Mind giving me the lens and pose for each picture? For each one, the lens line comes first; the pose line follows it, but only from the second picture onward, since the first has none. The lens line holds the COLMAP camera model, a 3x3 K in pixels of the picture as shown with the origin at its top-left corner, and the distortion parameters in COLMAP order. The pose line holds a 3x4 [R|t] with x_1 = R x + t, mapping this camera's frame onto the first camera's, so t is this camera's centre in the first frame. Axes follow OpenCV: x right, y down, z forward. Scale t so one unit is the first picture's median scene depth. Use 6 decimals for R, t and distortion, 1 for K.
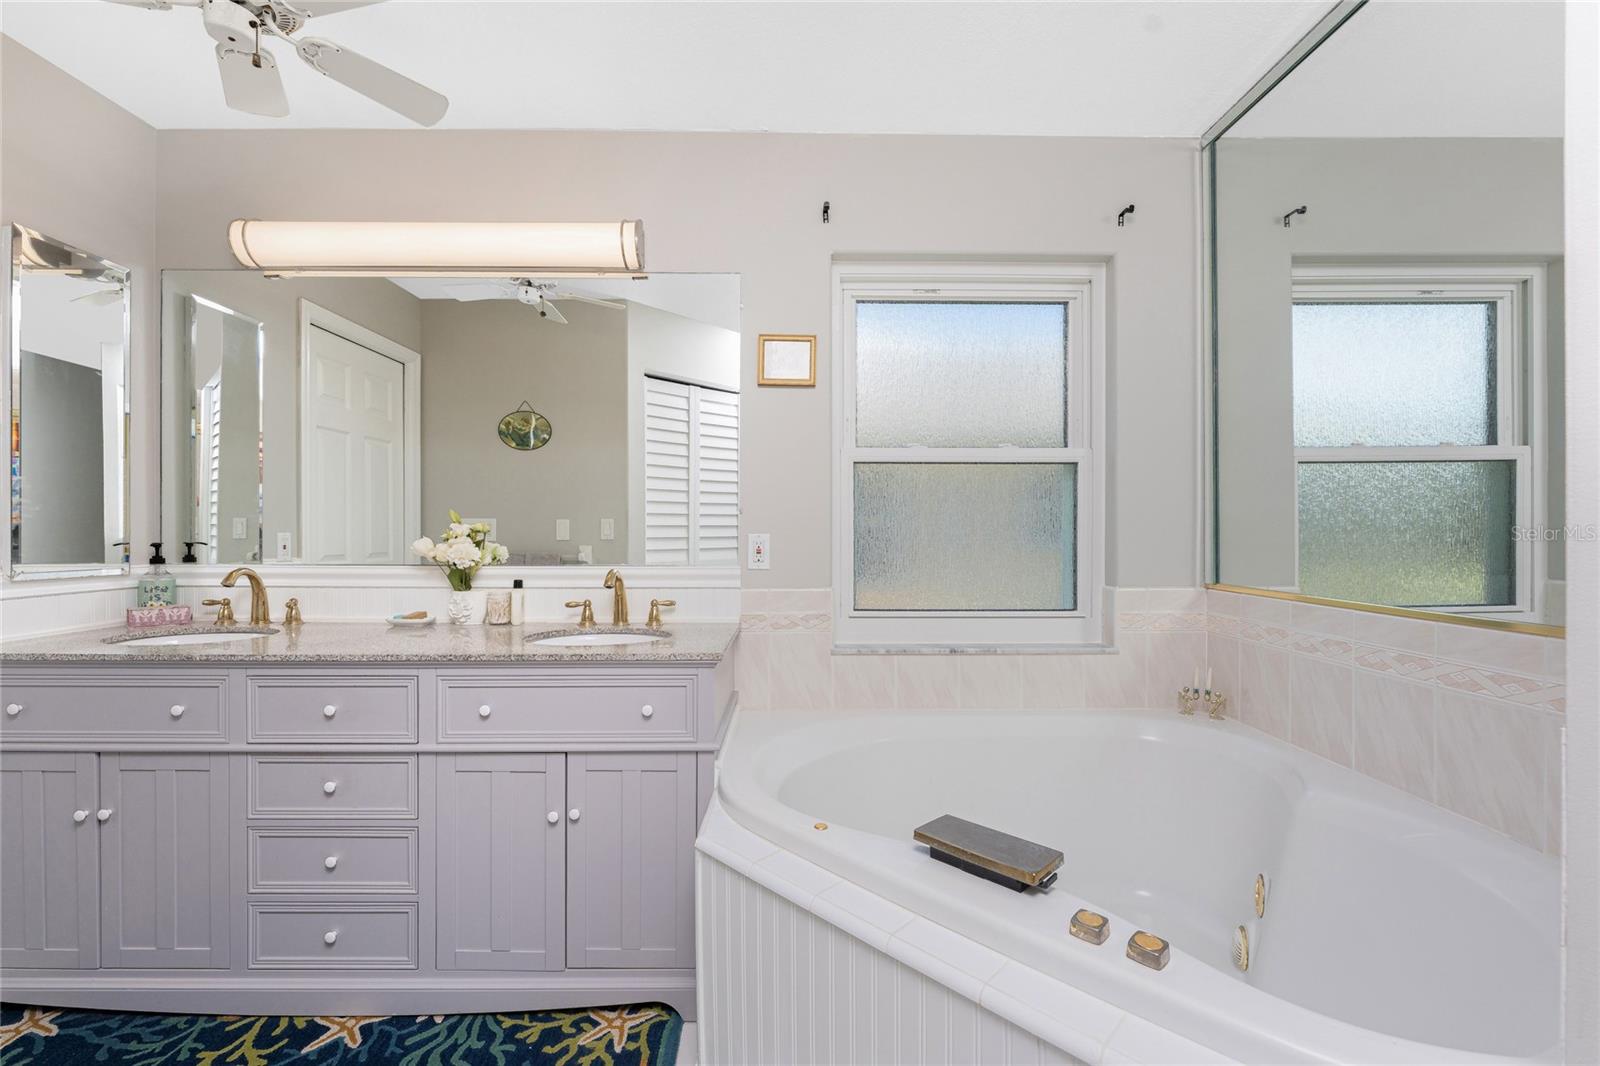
lens RADIAL K [[671.6, 0, 797.7], [0, 671.6, 533.8], [0, 0, 1]] dist [-0.002649, 0.000079]
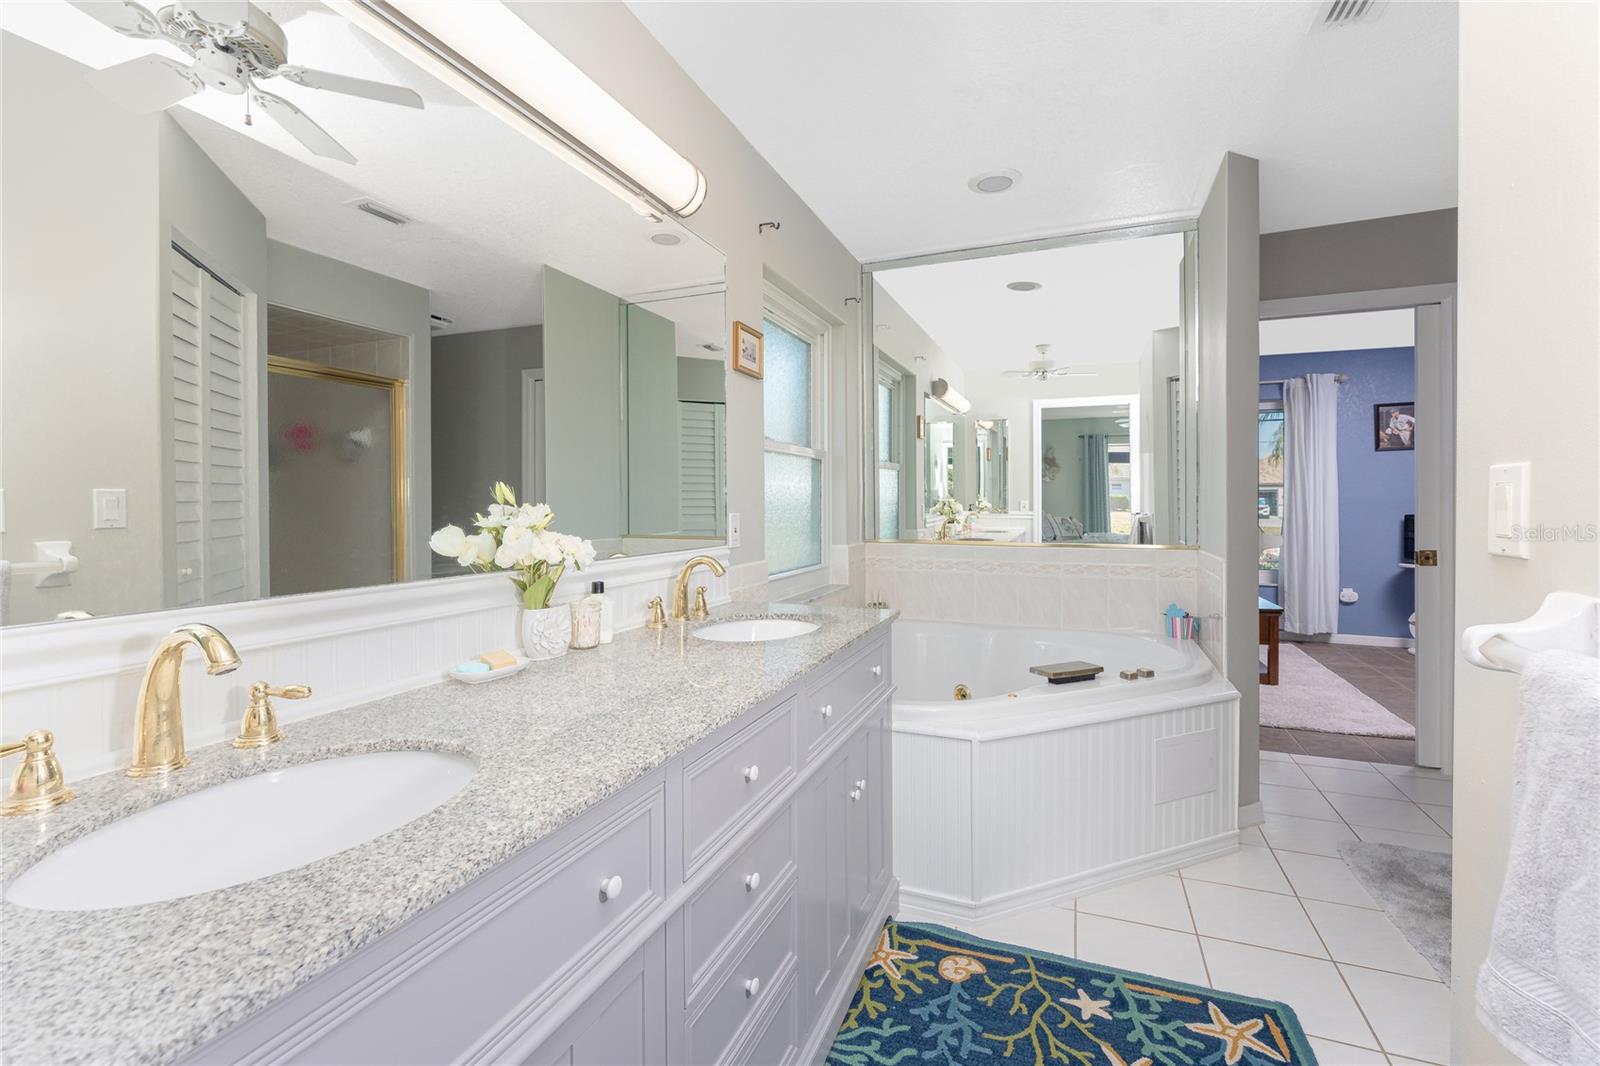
lens RADIAL K [[676.7, 0, 819.1], [0, 676.7, 508.9], [0, 0, 1]] dist [-0.000339, 0.000048]
pose [[0.375533, -0.007856, 0.926776, -1.012976], [0.005093, 0.999966, 0.006412, -0.013444], [-0.926795, 0.002312, 0.375561, 0.508355]]
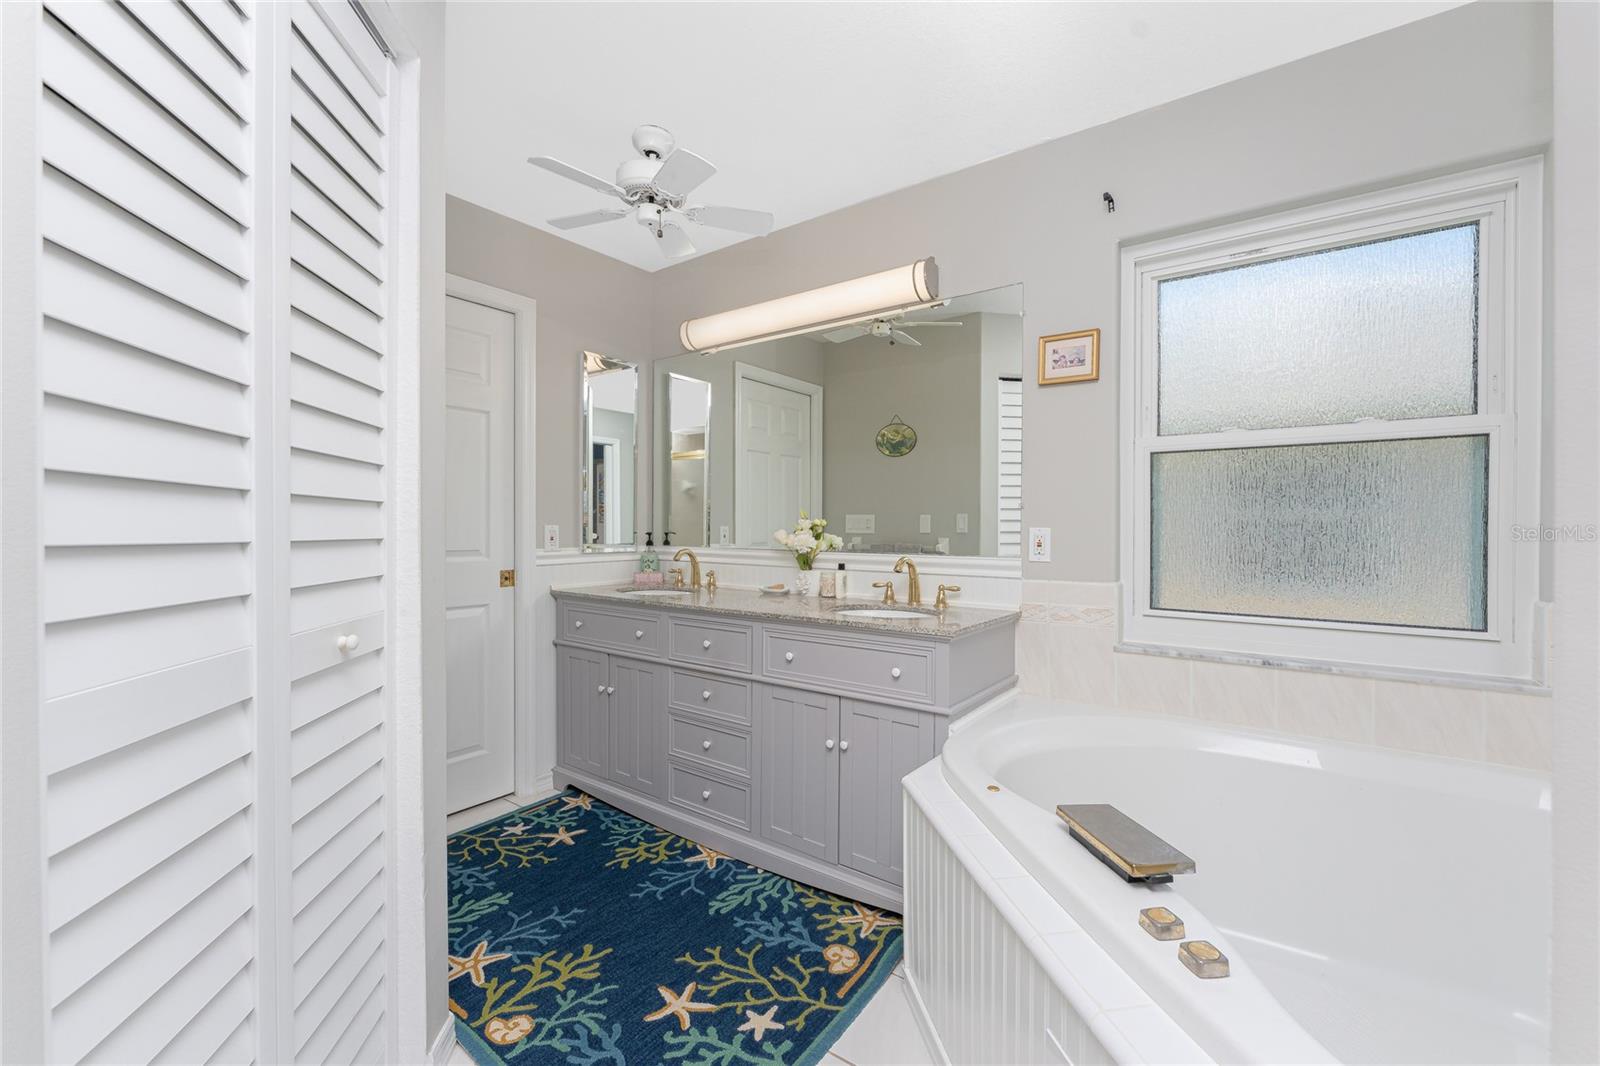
lens RADIAL K [[656.4, 0, 803.5], [0, 656.4, 527.4], [0, 0, 1]] dist [-0.000406, -0.000091]
pose [[0.804854, 0.002559, -0.593468, 0.268000], [-0.003159, 0.999995, 0.000028, 0.000503], [0.593465, 0.001853, 0.804858, -0.044352]]
